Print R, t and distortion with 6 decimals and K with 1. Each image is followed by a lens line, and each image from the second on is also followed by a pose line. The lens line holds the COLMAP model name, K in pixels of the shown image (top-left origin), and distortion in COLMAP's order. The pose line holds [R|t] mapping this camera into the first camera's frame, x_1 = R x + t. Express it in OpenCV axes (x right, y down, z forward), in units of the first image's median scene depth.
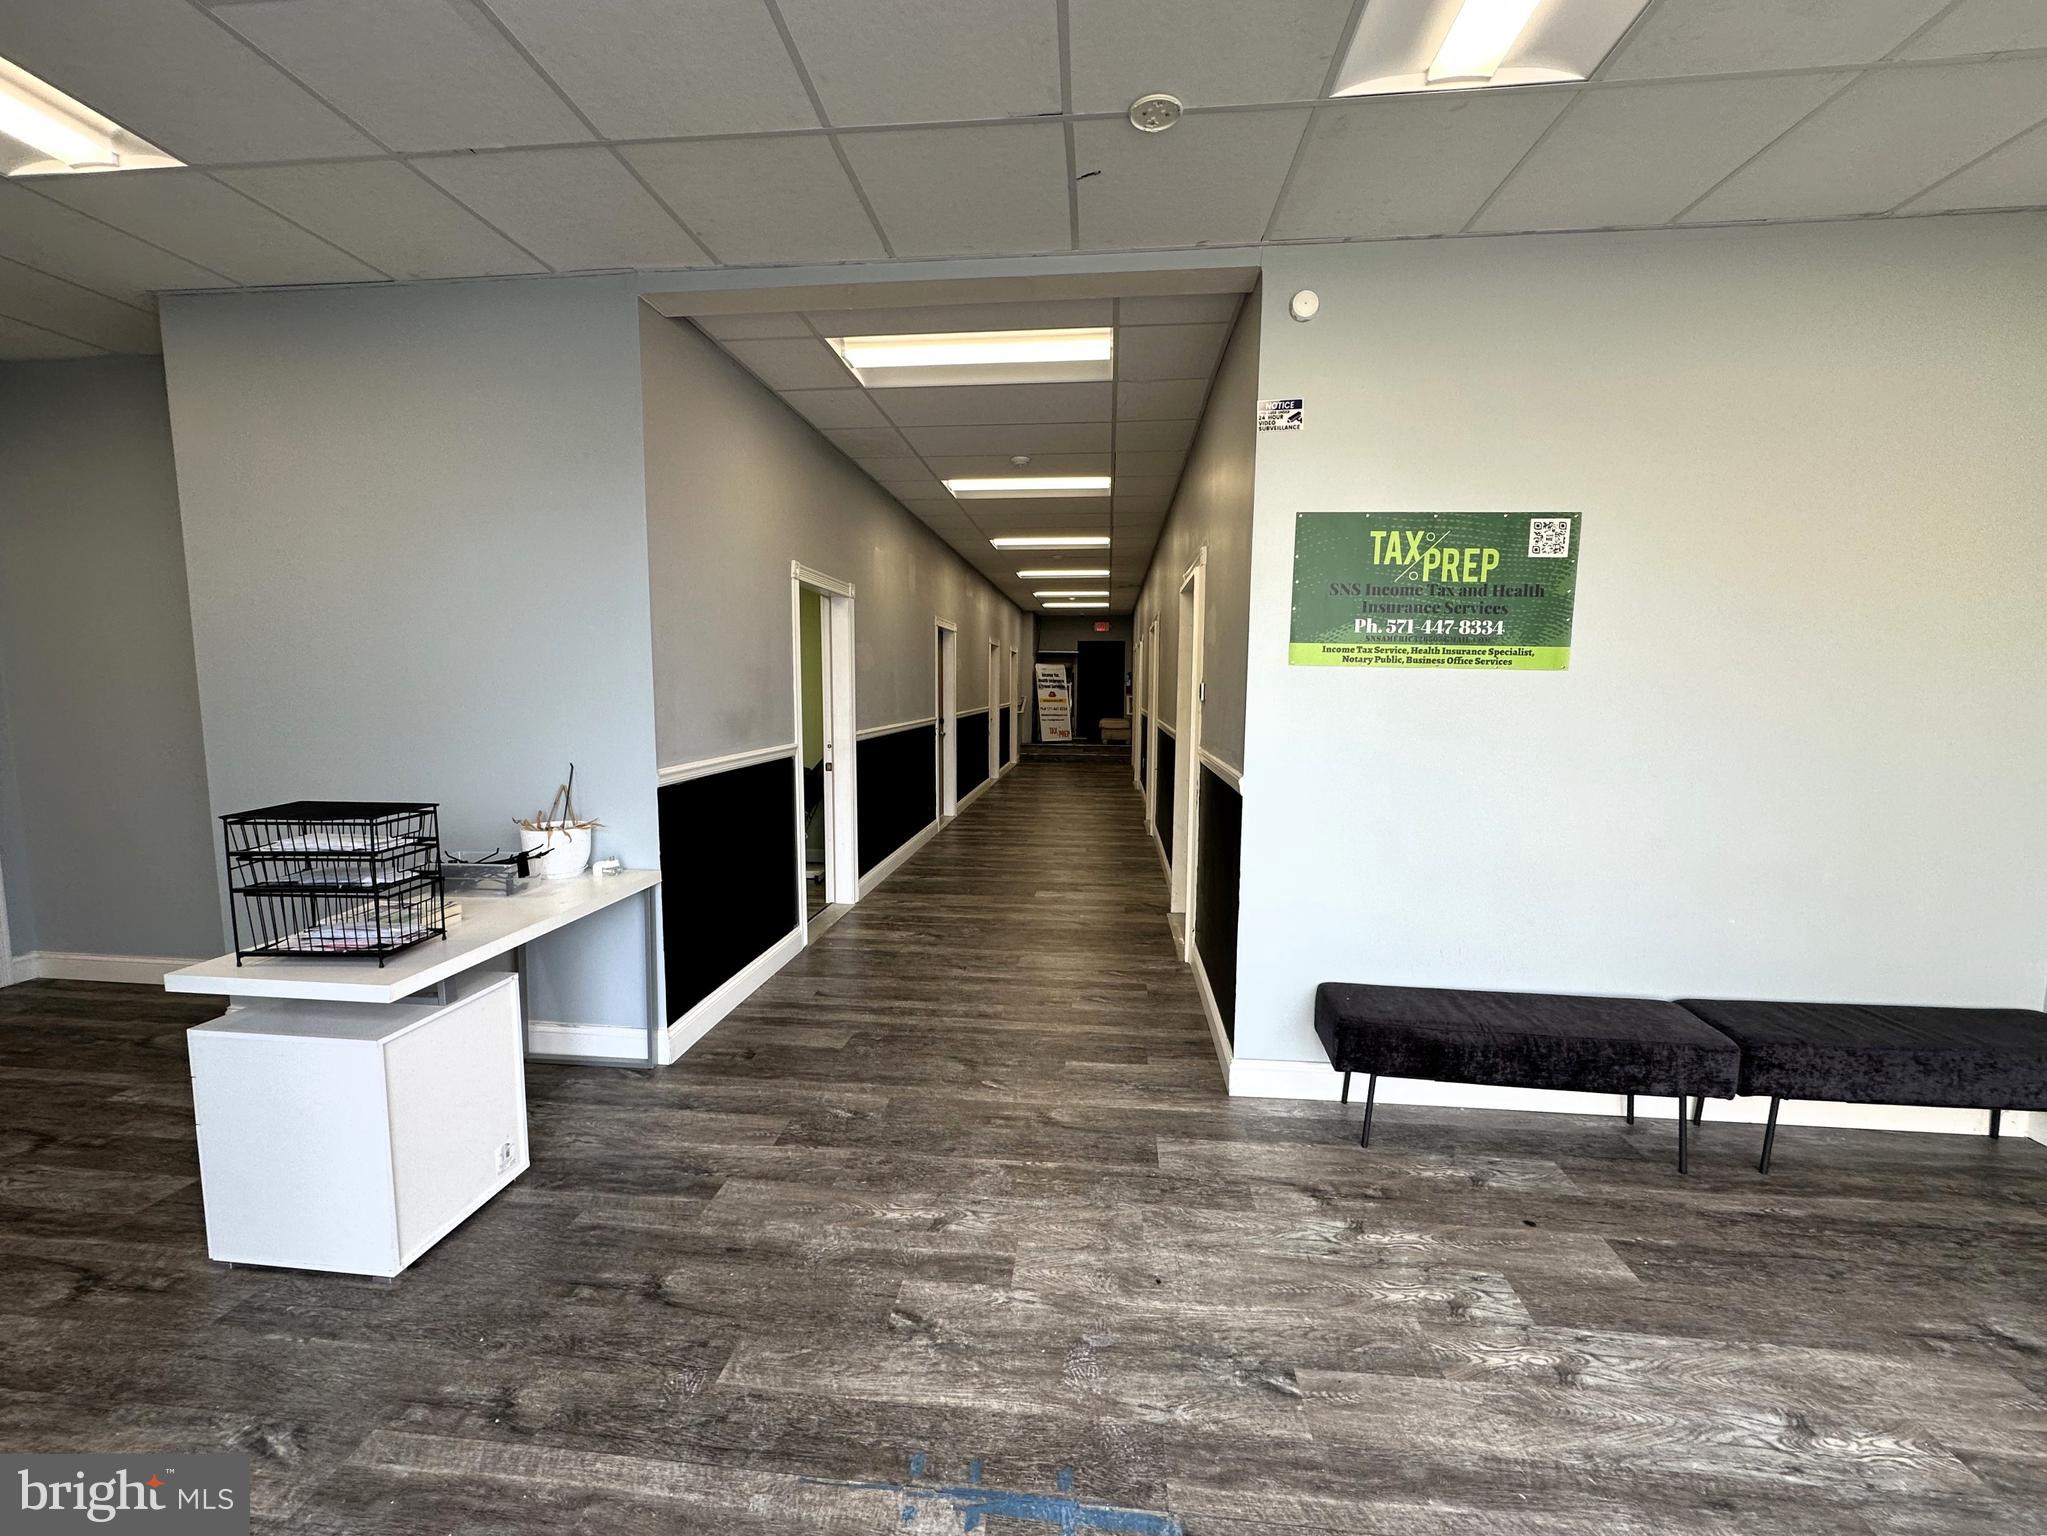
lens RADIAL K [[831.8, 0, 1019.8], [0, 831.8, 770.7], [0, 0, 1]] dist [-0.003912, 0.000602]
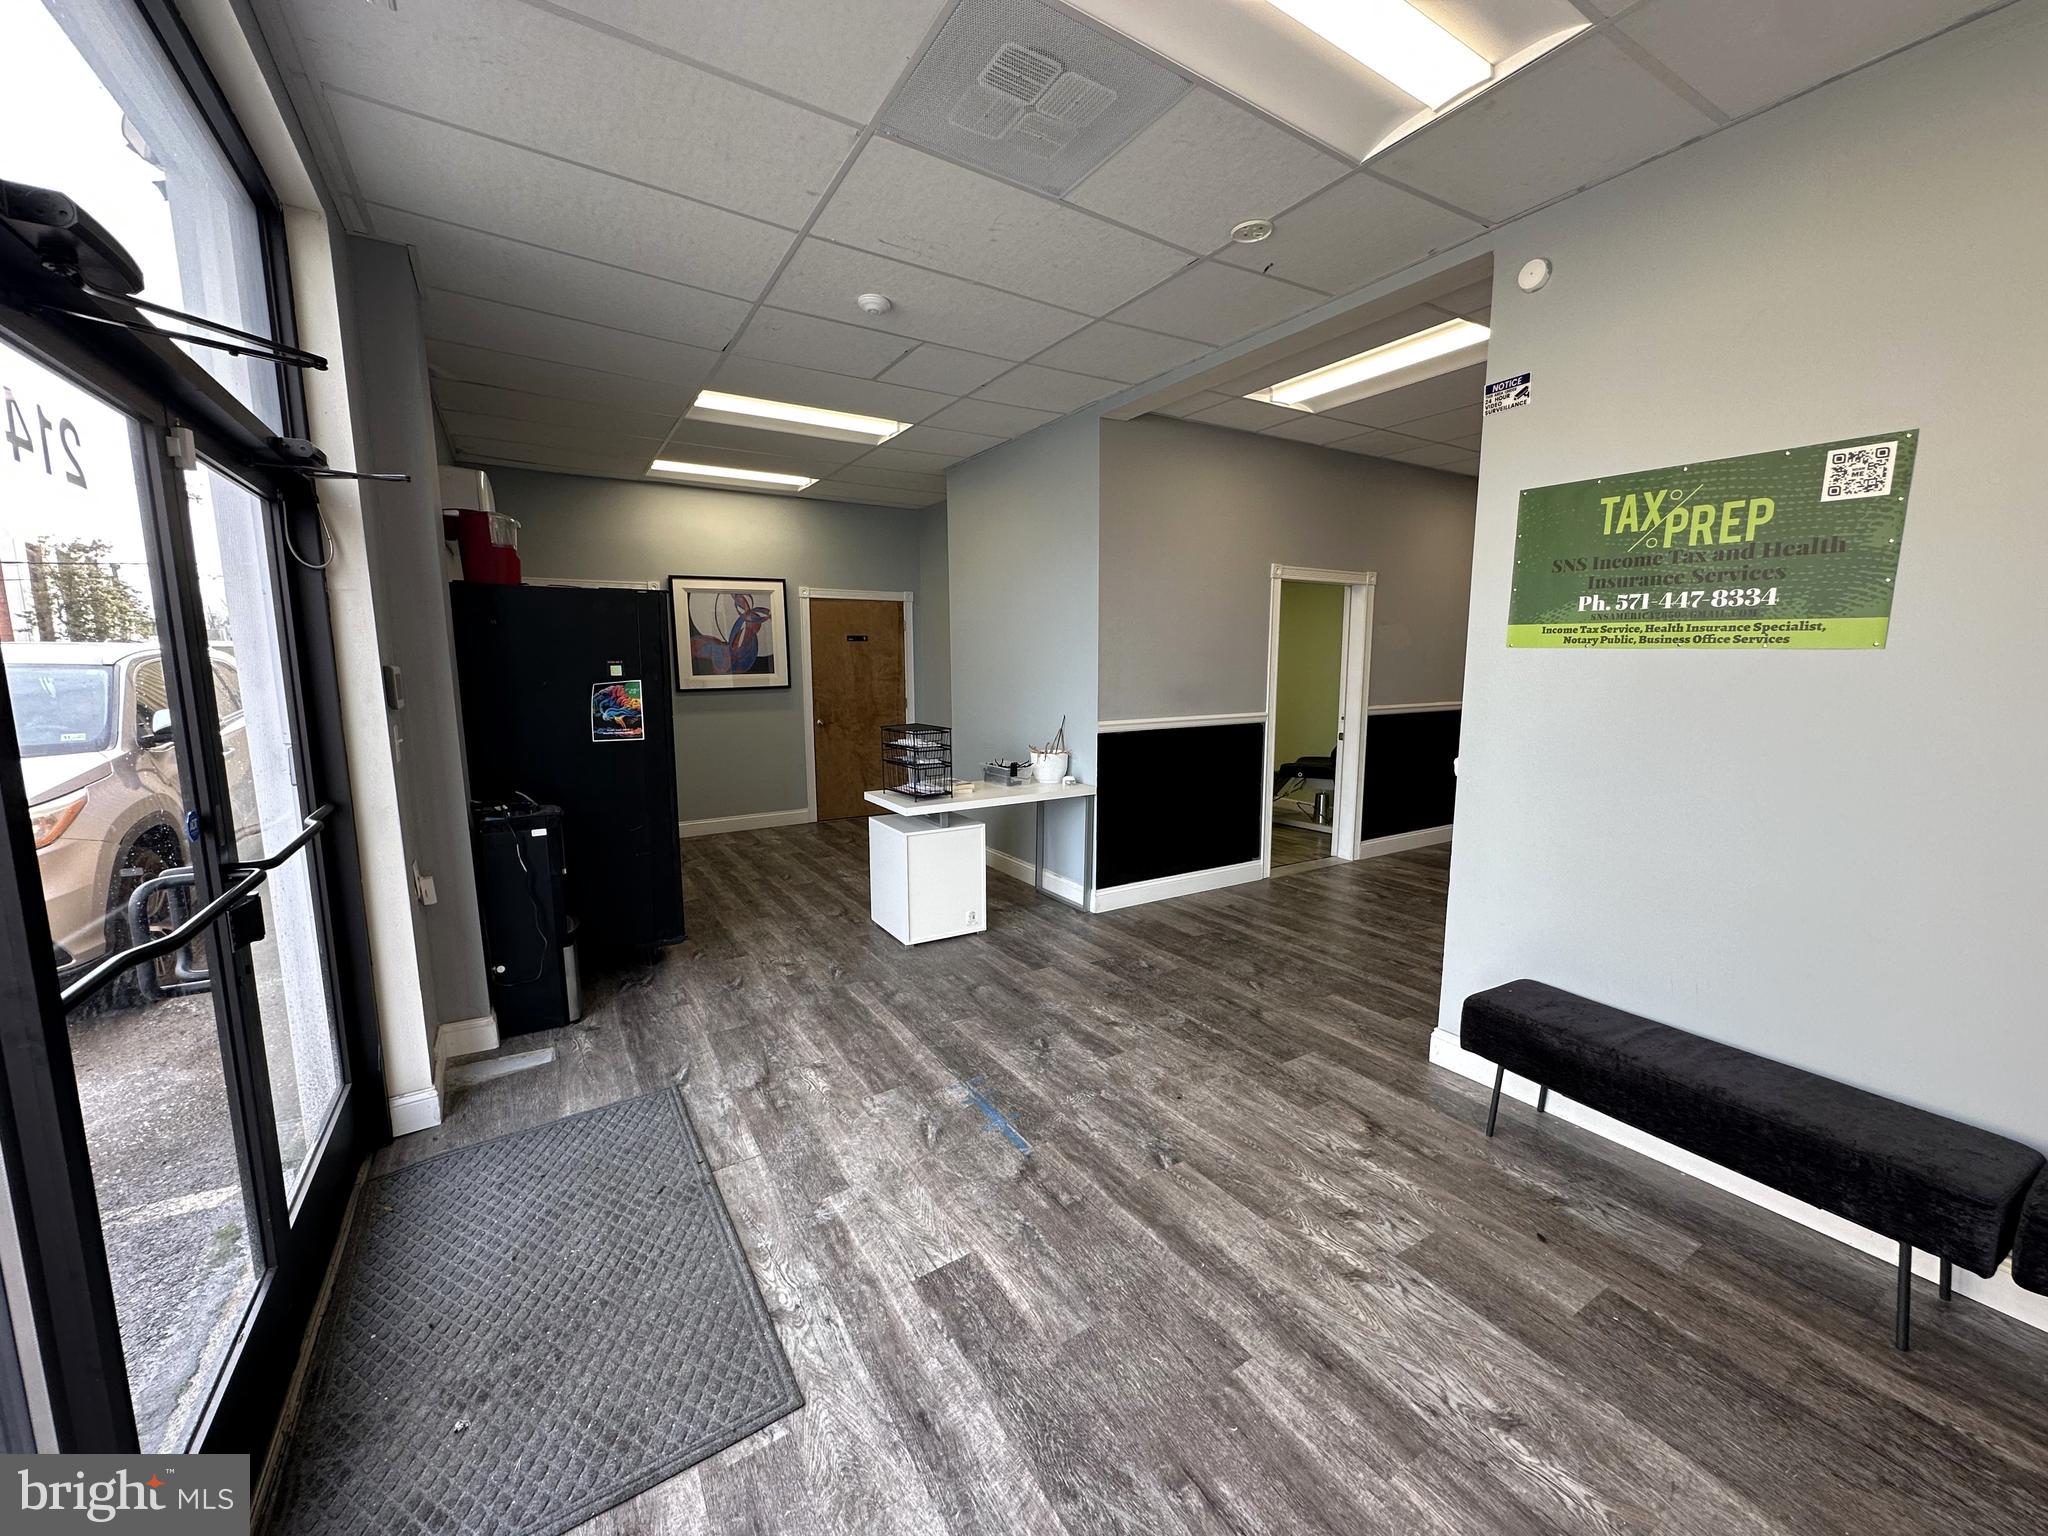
lens RADIAL K [[832.2, 0, 1032.0], [0, 832.2, 772.6], [0, 0, 1]] dist [-0.003912, 0.000602]
pose [[0.604122, 0.101200, -0.790440, 0.799677], [-0.075055, 0.994720, 0.069990, -0.006703], [0.793350, 0.017044, 0.608528, -0.043646]]
